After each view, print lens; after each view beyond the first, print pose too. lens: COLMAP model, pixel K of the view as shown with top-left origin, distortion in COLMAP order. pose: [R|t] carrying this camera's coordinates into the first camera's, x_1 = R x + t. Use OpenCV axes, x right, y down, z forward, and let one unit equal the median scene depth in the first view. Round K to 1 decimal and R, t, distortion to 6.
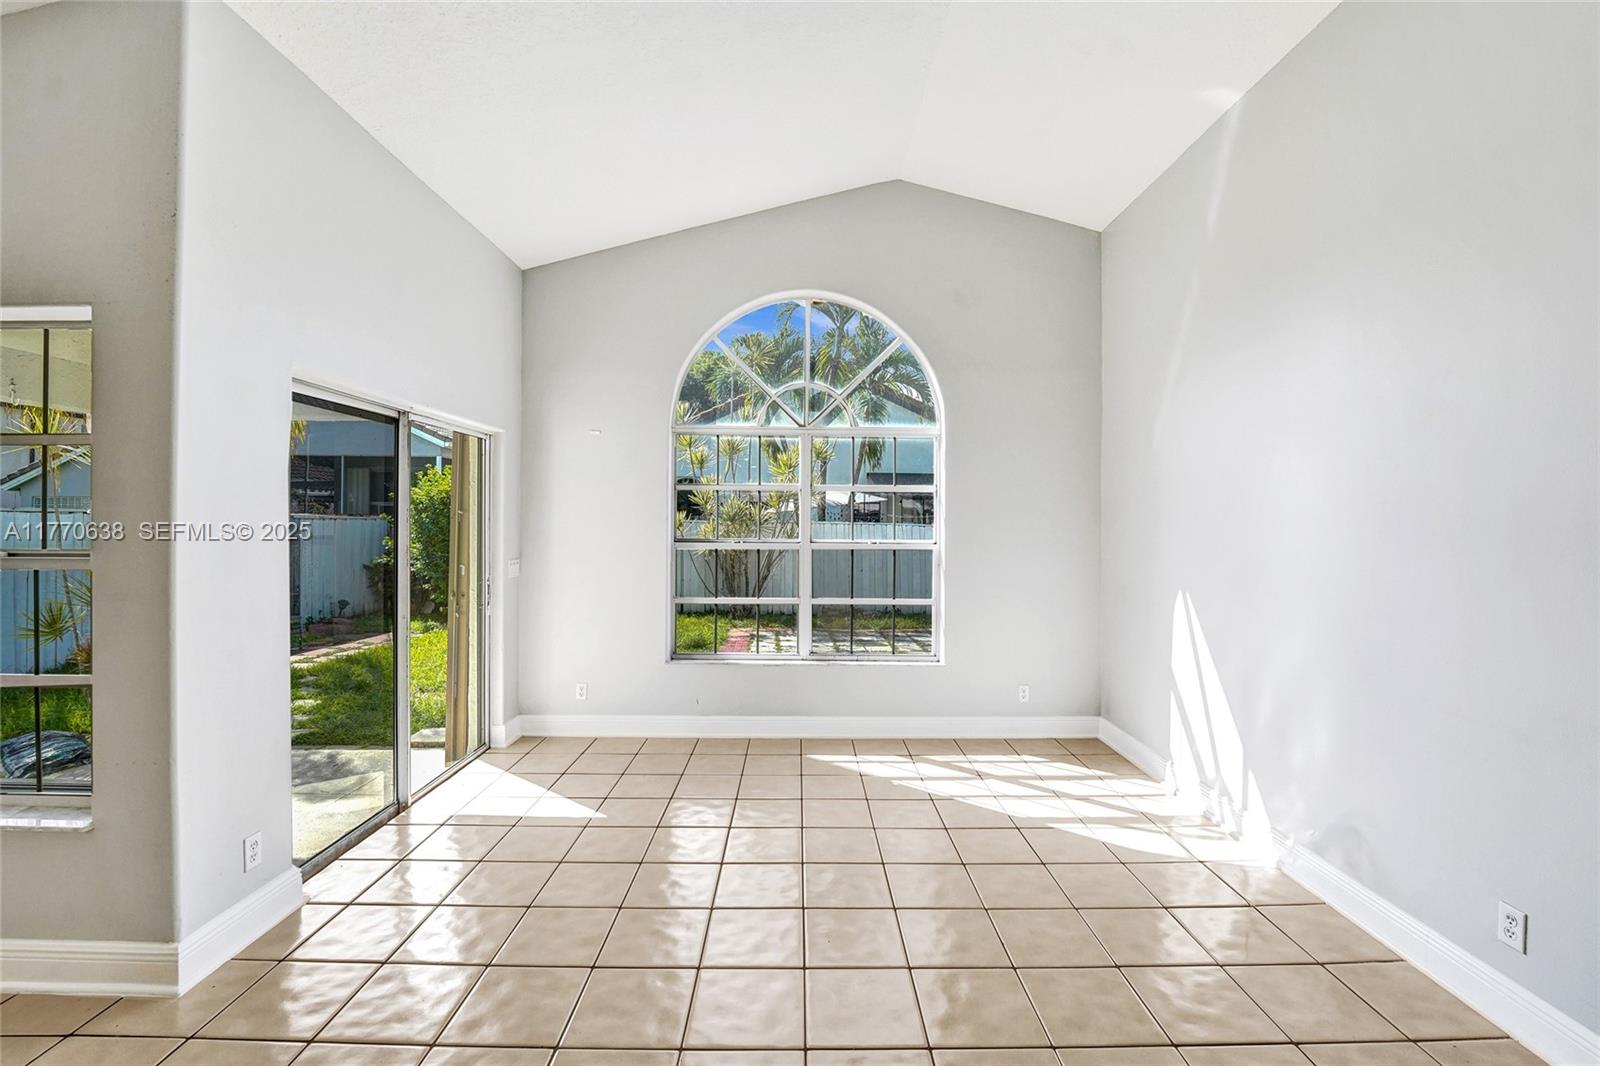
lens RADIAL K [[683.8, 0, 812.5], [0, 683.8, 533.8], [0, 0, 1]] dist [-0.020076, 0.000221]
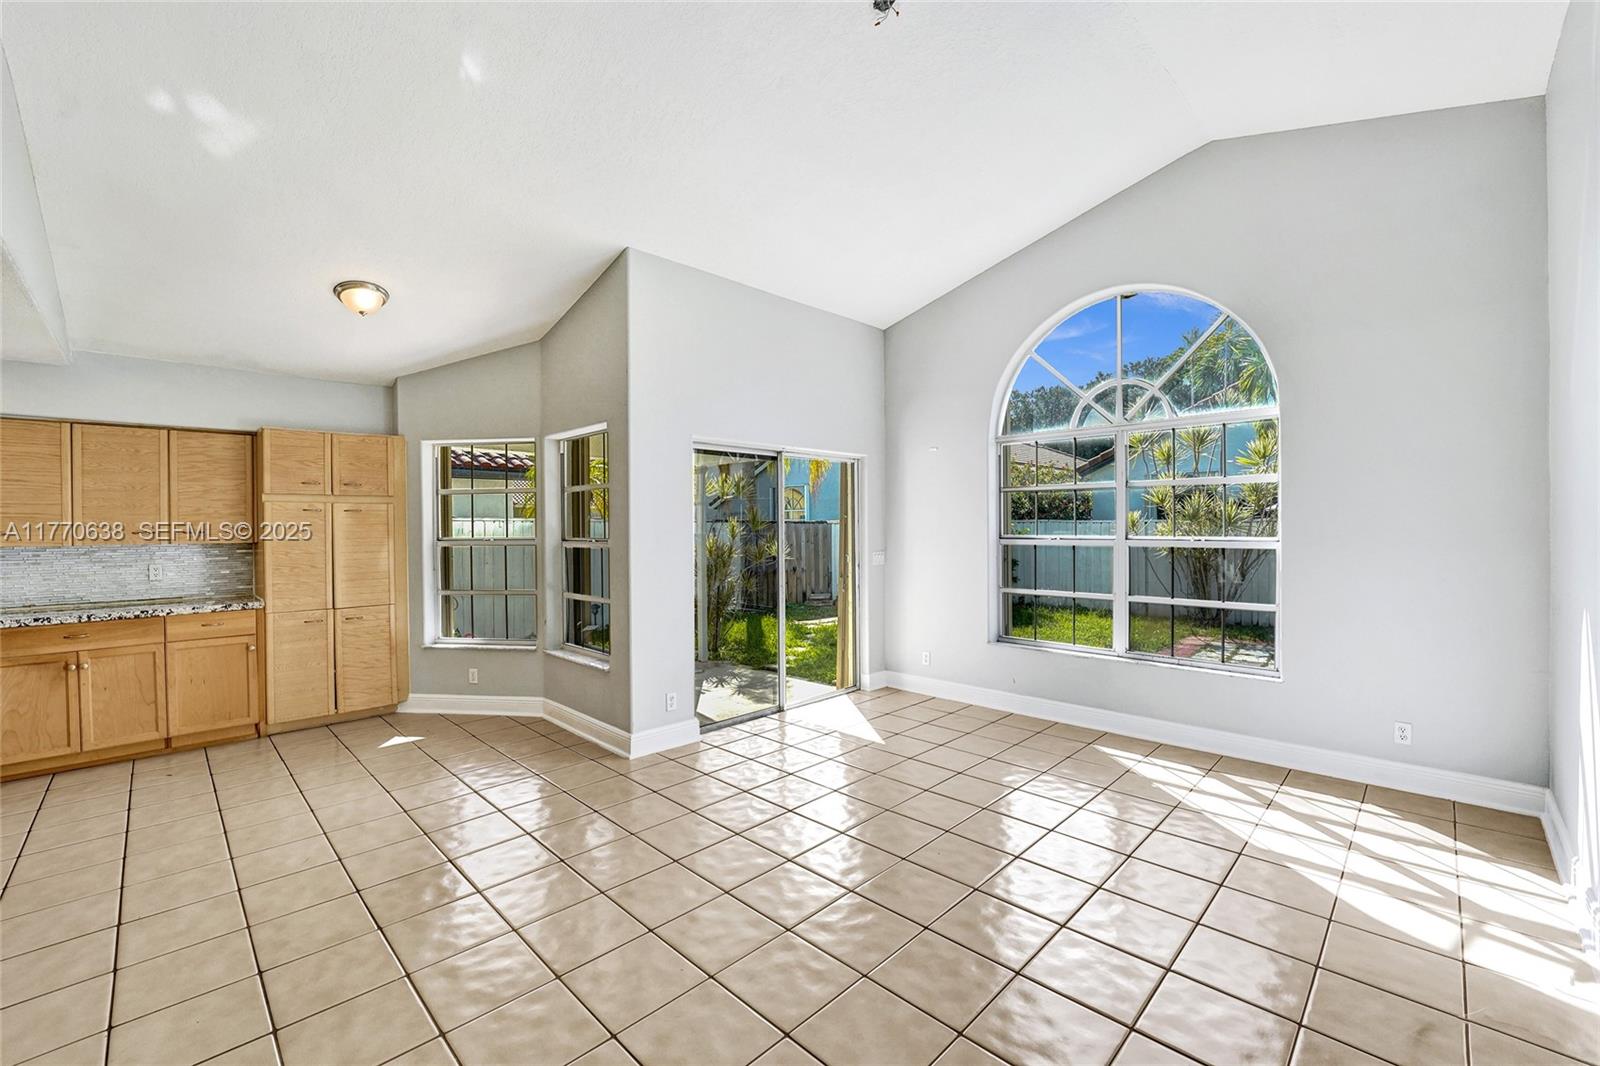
lens RADIAL K [[683.8, 0, 812.5], [0, 683.8, 533.8], [0, 0, 1]] dist [-0.020076, 0.000221]
pose [[0.698339, -0.005783, -0.715743, 0.436552], [0.002842, 0.999982, -0.005307, 0.009169], [0.715761, 0.001673, 0.698343, -0.024742]]
